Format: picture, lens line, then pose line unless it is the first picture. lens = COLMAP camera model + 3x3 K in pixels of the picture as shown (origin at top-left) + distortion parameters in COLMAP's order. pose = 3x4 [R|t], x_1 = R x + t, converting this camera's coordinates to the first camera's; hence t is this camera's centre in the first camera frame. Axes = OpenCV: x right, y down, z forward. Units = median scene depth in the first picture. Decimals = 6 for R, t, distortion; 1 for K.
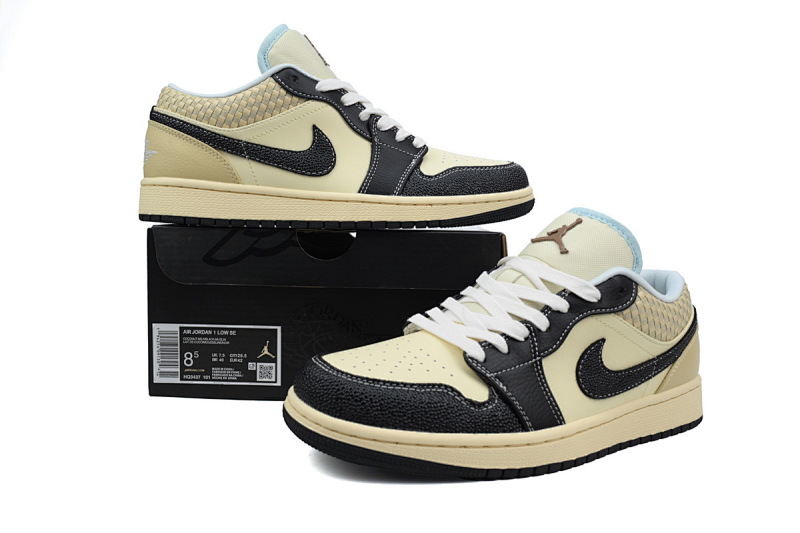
lens RADIAL K [[590.7, 0, 400.0], [0, 590.7, 266.5], [0, 0, 1]] dist [-0.163915, -0.003584]
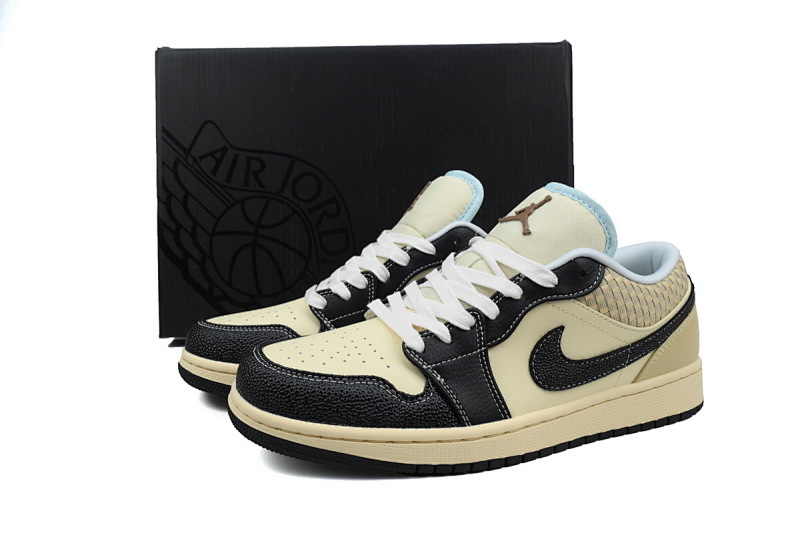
lens RADIAL K [[590.7, 0, 400.0], [0, 590.7, 266.5], [0, 0, 1]] dist [-0.163915, -0.003584]
pose [[0.993837, -0.019497, -0.109125, 0.202431], [0.025234, 0.998357, 0.051447, -0.027642], [0.107943, -0.053884, 0.992696, 0.042014]]
